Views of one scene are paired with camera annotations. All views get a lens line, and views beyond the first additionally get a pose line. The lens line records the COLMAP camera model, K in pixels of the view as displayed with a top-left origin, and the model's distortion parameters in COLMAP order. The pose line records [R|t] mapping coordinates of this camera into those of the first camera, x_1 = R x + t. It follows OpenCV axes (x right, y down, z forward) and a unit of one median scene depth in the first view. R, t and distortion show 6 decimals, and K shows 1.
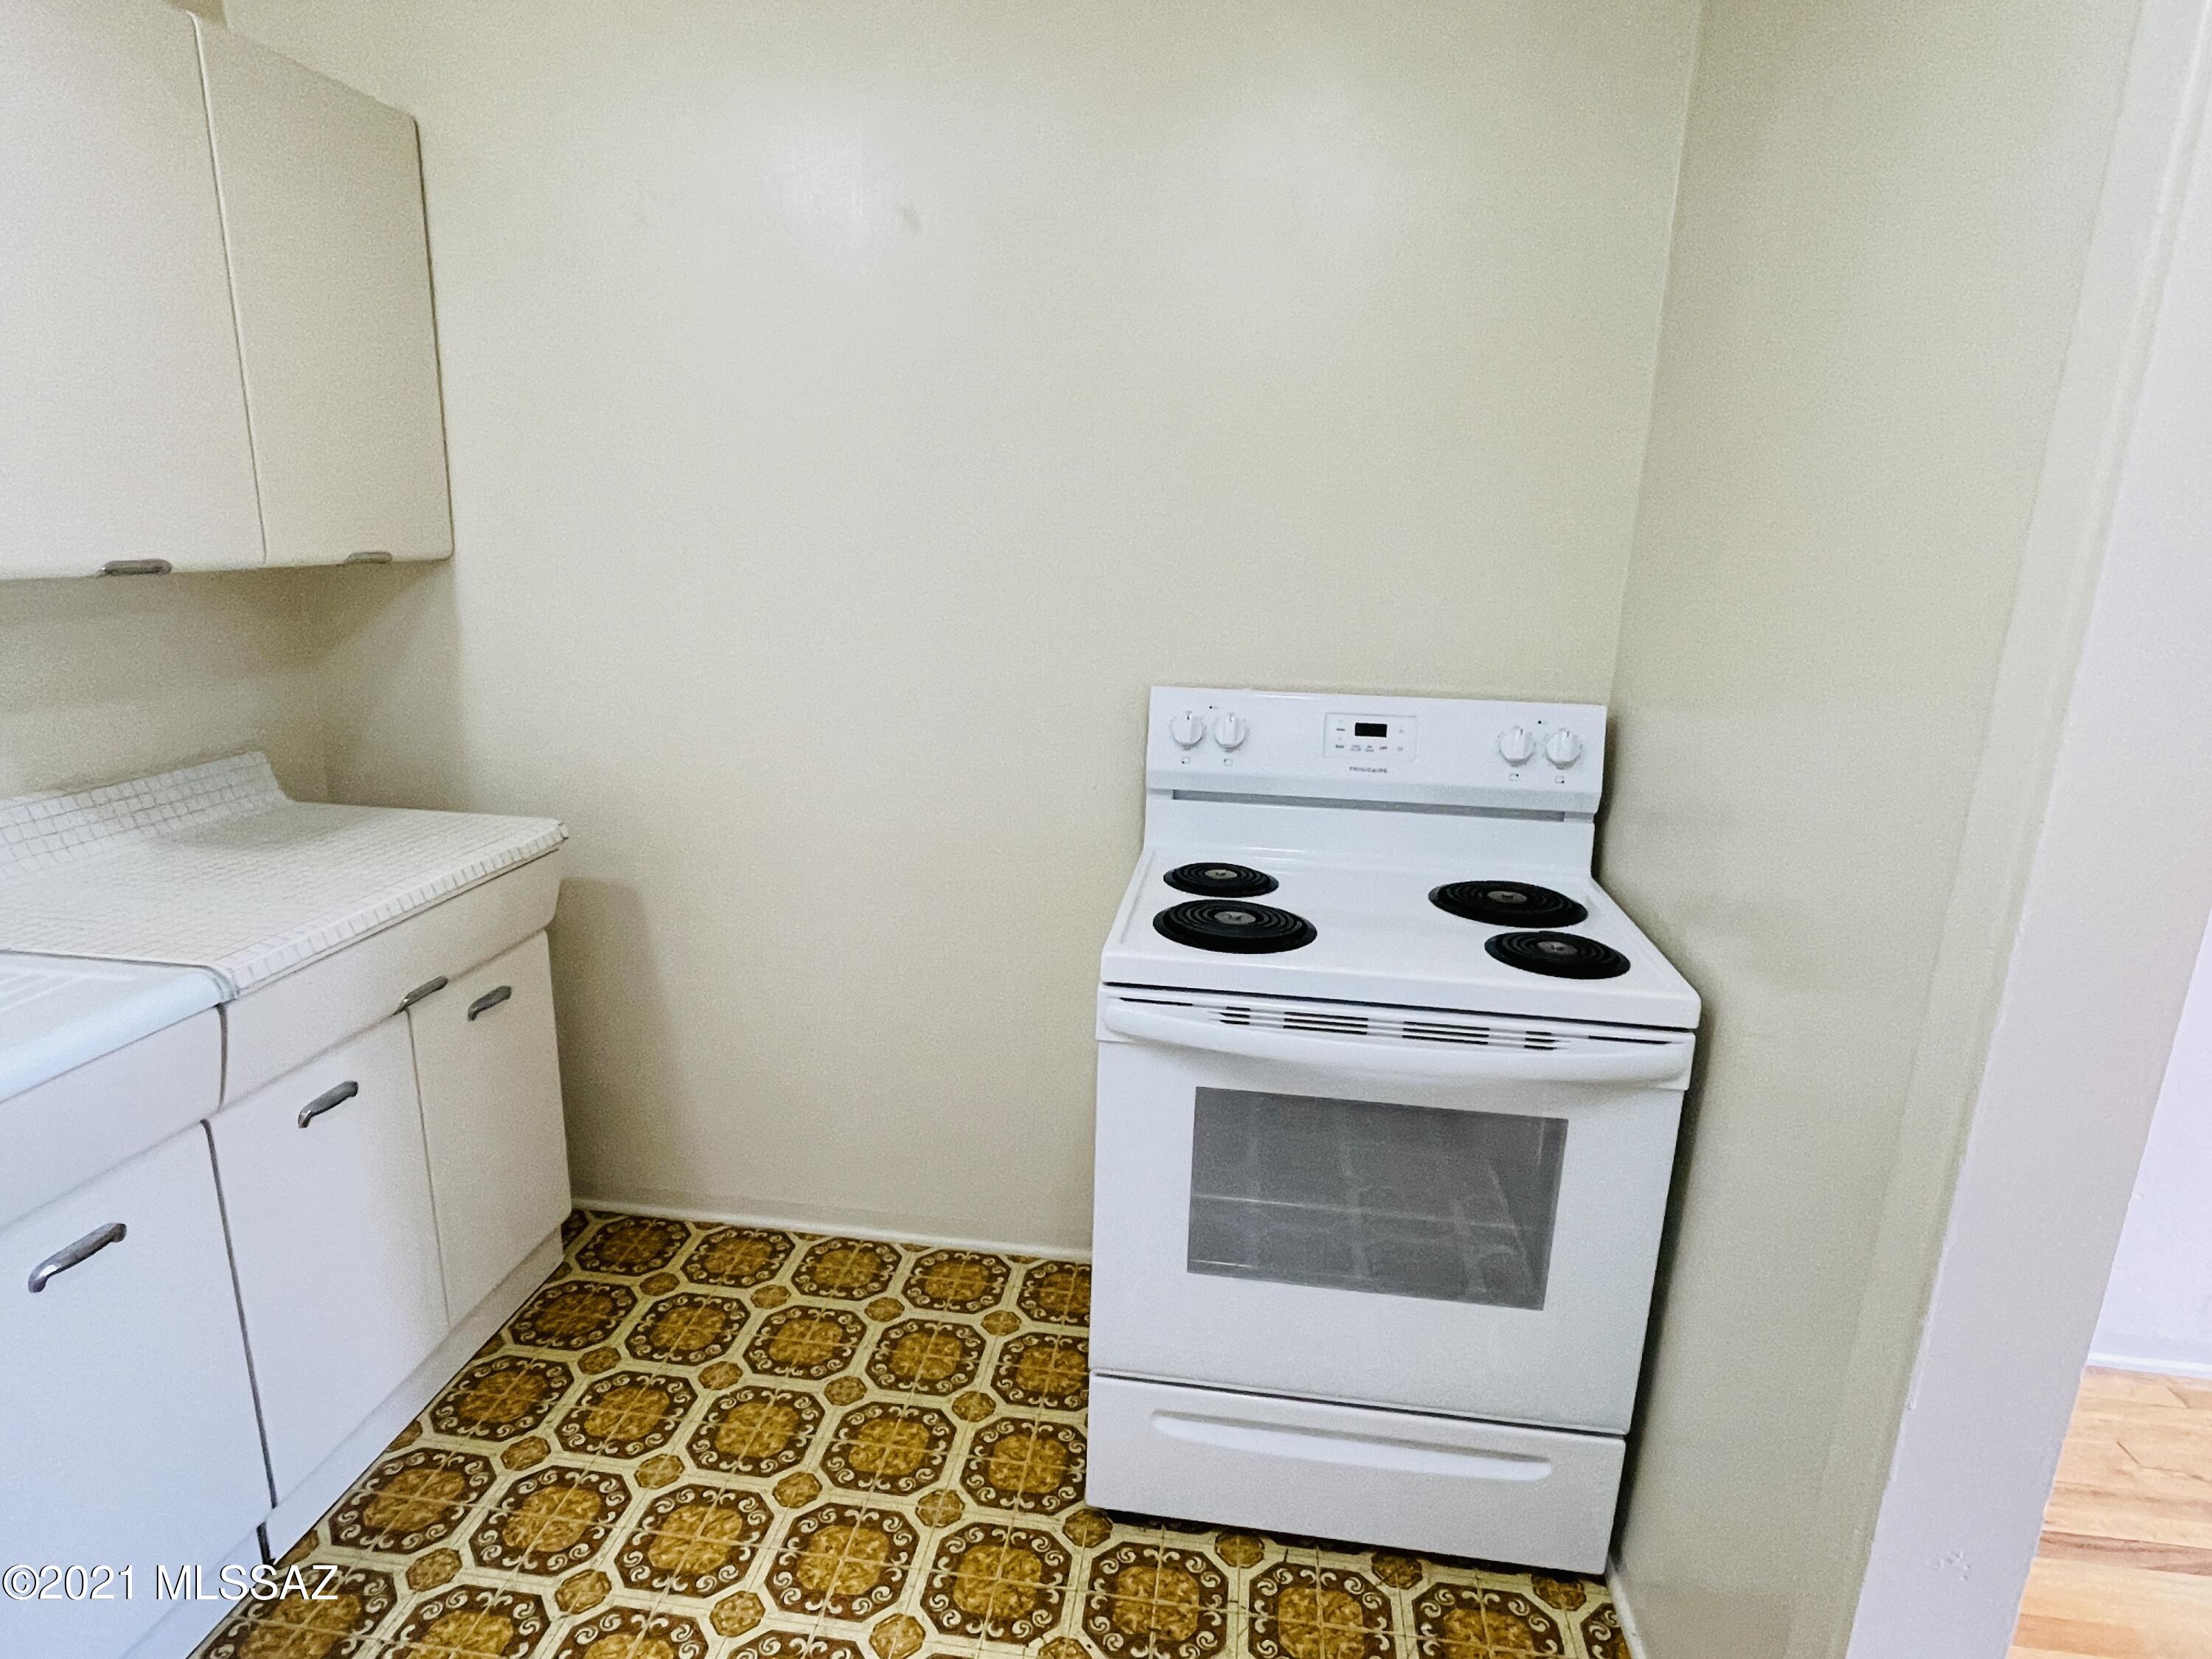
lens RADIAL K [[1227.9, 0, 1077.7], [0, 1227.9, 837.8], [0, 0, 1]] dist [0.002284, -0.001039]
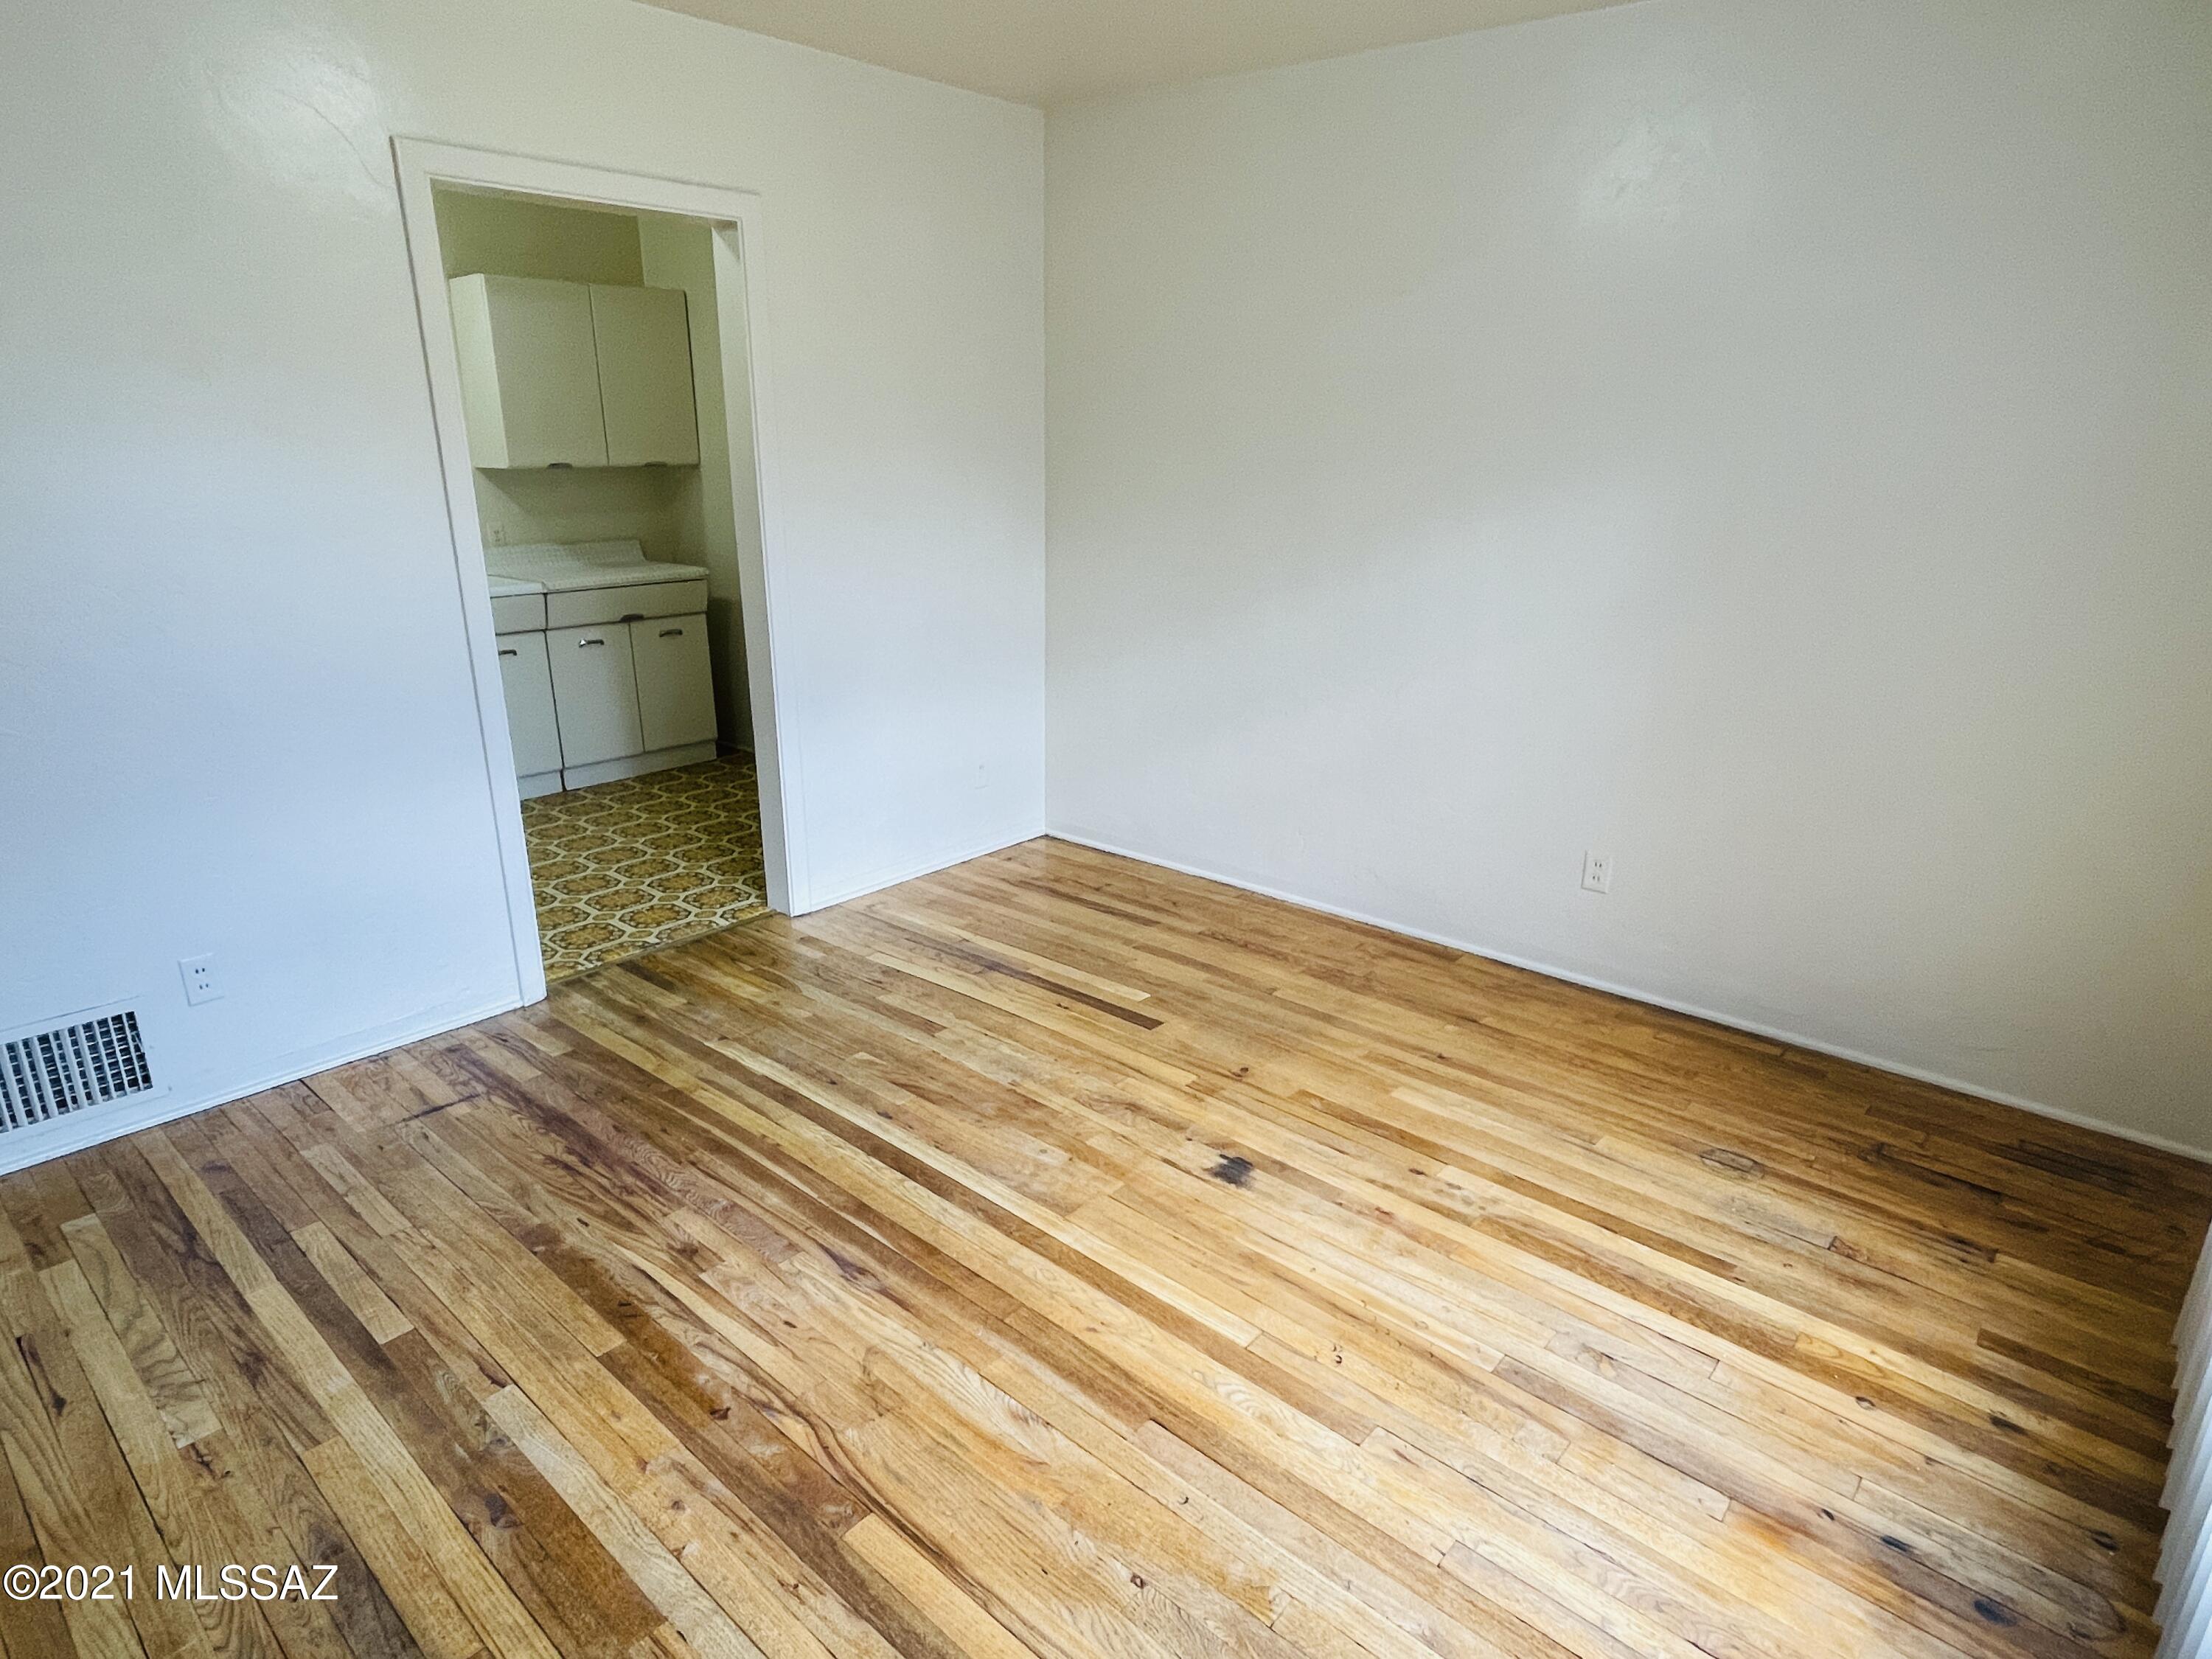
lens RADIAL K [[1232.3, 0, 1086.9], [0, 1232.3, 836.4], [0, 0, 1]] dist [0.001987, -0.001772]
pose [[0.835414, 0.132417, -0.533432, 1.807923], [-0.106785, 0.991154, 0.078804, 0.272972], [0.539149, -0.008872, 0.842164, -0.781768]]
